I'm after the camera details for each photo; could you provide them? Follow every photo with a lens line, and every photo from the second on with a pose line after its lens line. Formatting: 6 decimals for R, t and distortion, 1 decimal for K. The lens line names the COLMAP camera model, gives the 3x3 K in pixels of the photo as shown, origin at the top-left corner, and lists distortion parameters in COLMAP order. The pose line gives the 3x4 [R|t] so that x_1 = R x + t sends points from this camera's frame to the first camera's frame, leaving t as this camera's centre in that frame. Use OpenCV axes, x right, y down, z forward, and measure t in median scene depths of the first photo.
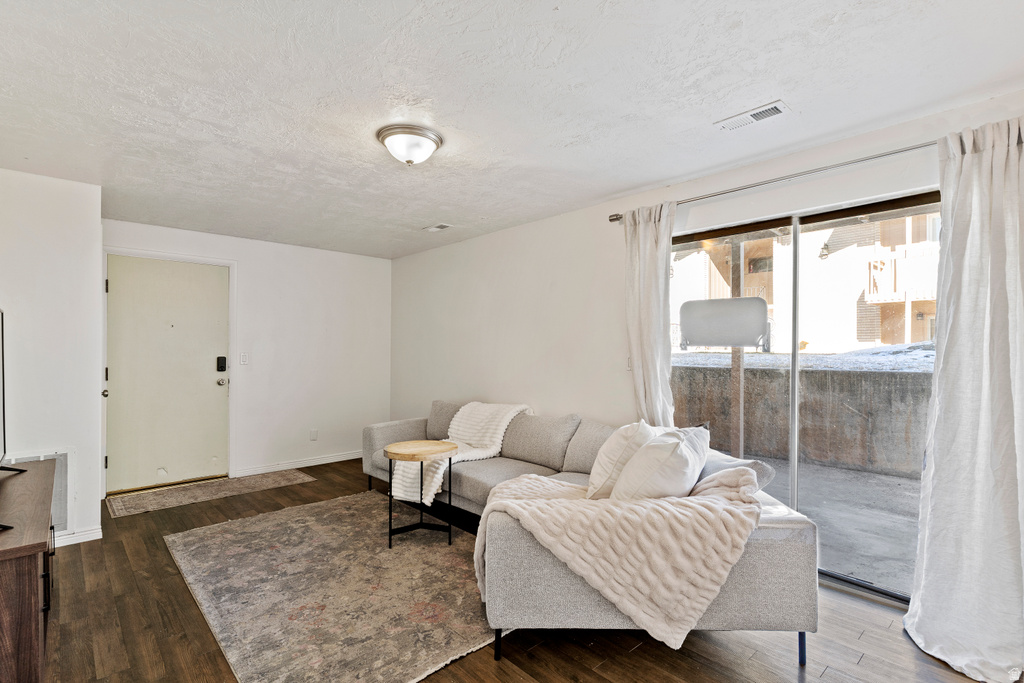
lens RADIAL K [[489.5, 0, 512.0], [0, 489.5, 341.5], [0, 0, 1]] dist [0.001561, 0.000174]
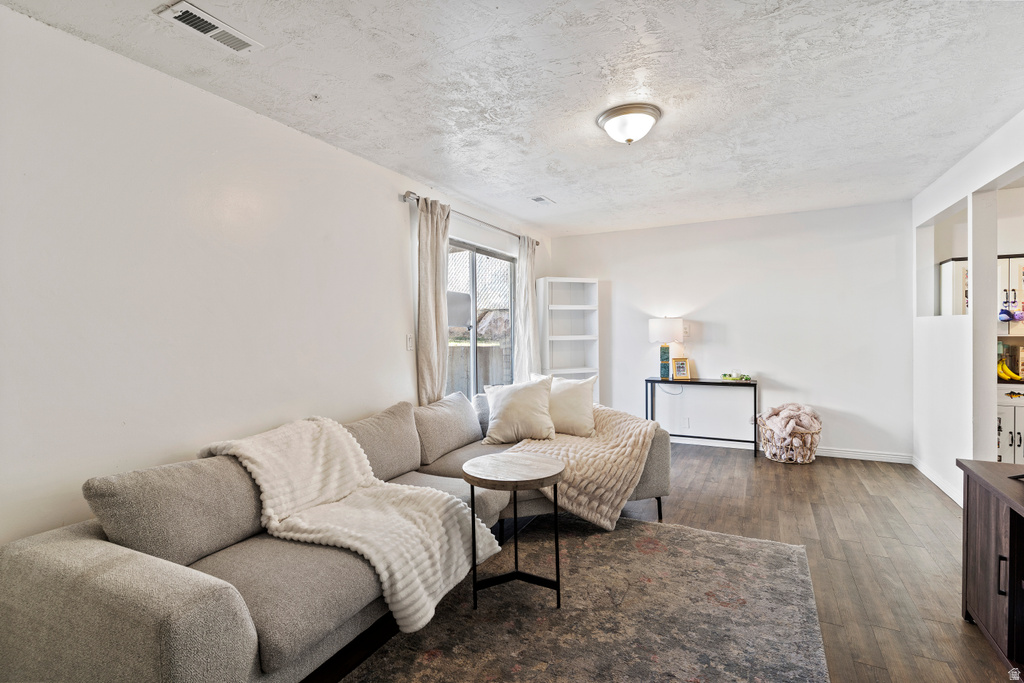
lens RADIAL K [[489.5, 0, 512.0], [0, 489.5, 341.5], [0, 0, 1]] dist [0.001561, 0.000174]
pose [[-0.346797, -0.019984, 0.937727, -1.074811], [-0.001726, 0.999785, 0.020668, 0.024739], [-0.937939, 0.005549, -0.346757, 1.589384]]
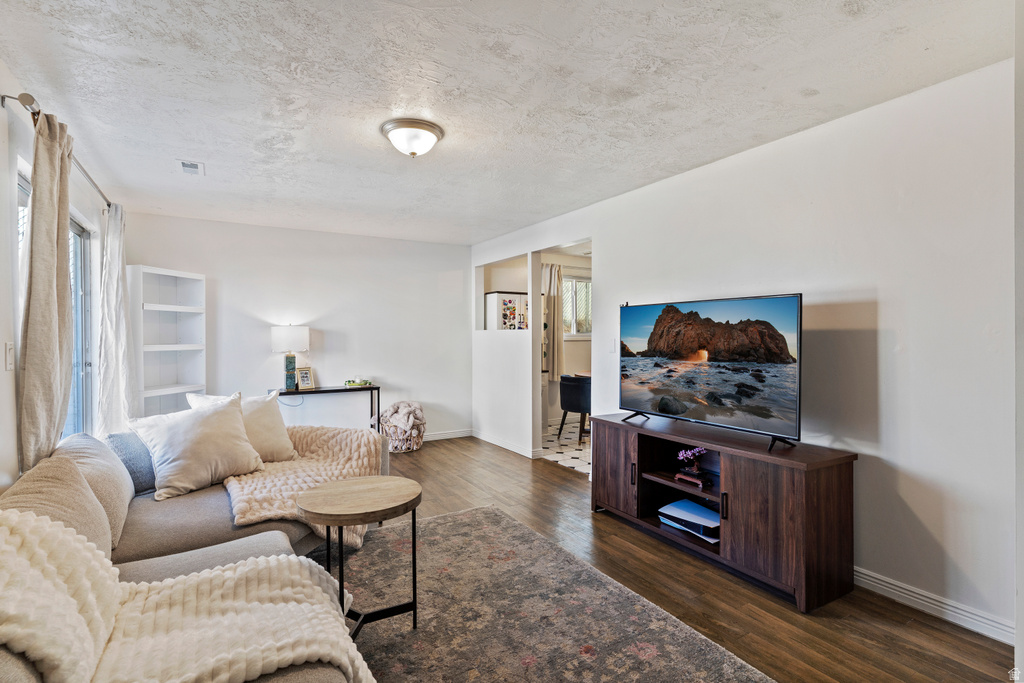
lens RADIAL K [[488.5, 0, 512.6], [0, 488.5, 345.2], [0, 0, 1]] dist [-0.000044, -0.000487]
pose [[-0.979454, -0.003503, 0.201639, -0.626557], [-0.002509, 0.999983, 0.005181, 0.032513], [-0.201654, 0.004569, -0.979446, 1.984141]]
